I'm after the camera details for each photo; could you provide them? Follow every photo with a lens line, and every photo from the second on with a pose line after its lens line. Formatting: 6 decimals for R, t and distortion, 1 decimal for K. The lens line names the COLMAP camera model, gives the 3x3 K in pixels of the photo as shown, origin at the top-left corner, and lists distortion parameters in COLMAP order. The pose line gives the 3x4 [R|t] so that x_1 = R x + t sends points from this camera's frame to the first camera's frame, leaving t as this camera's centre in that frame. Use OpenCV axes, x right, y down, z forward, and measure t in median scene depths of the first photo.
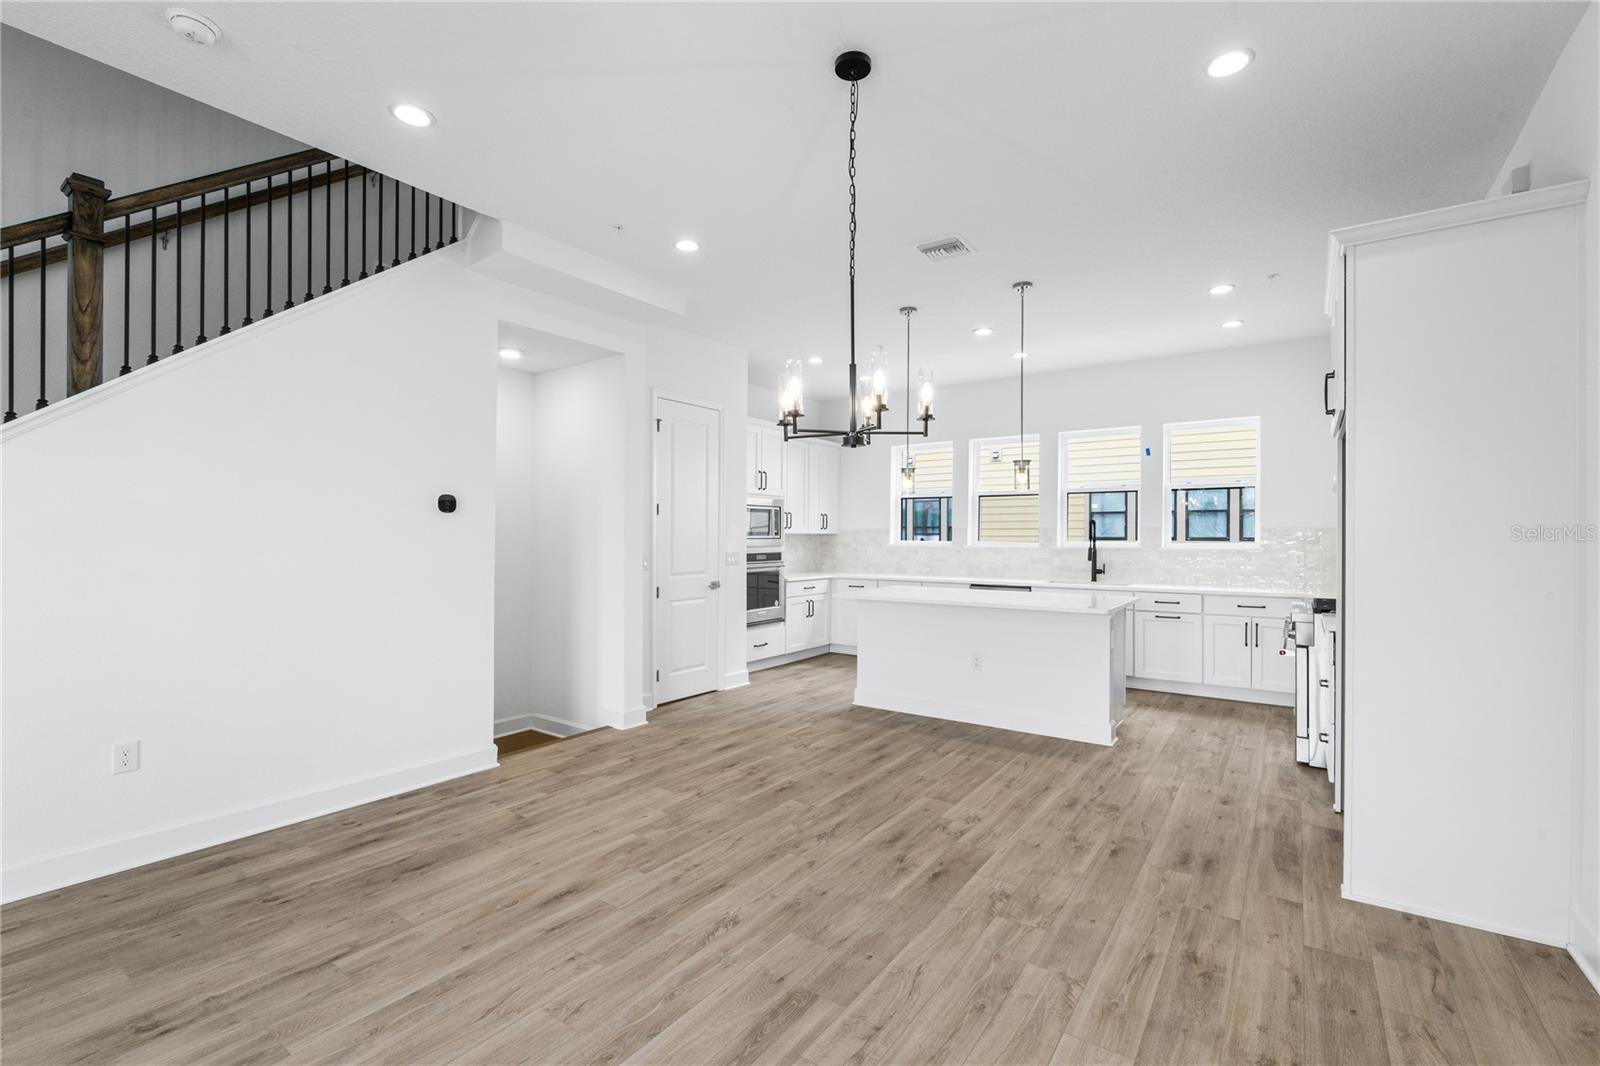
lens RADIAL K [[698.0, 0, 800.9], [0, 698.0, 538.9], [0, 0, 1]] dist [-0.001721, -0.001546]
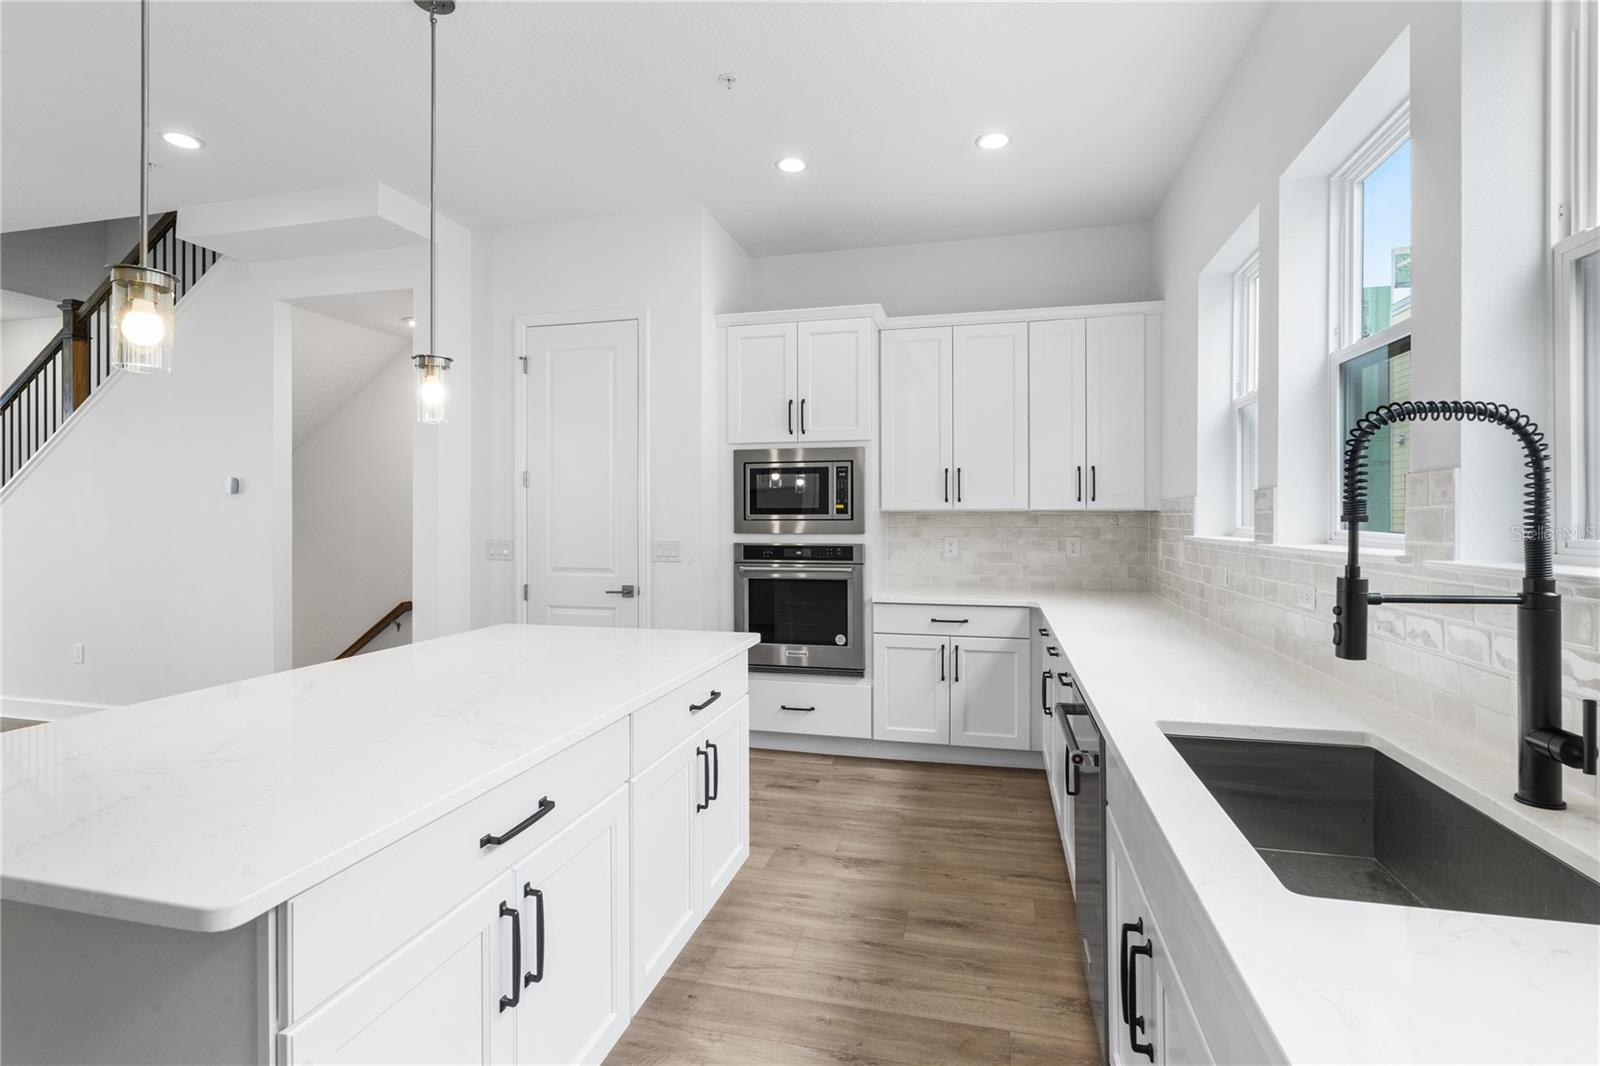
lens RADIAL K [[746.5, 0, 805.6], [0, 746.5, 523.8], [0, 0, 1]] dist [-0.002022, -0.000660]
pose [[0.366755, 0.005198, -0.930303, 0.495891], [-0.002609, 0.999986, 0.004559, -0.000092], [0.930314, 0.000755, 0.366763, 0.769748]]
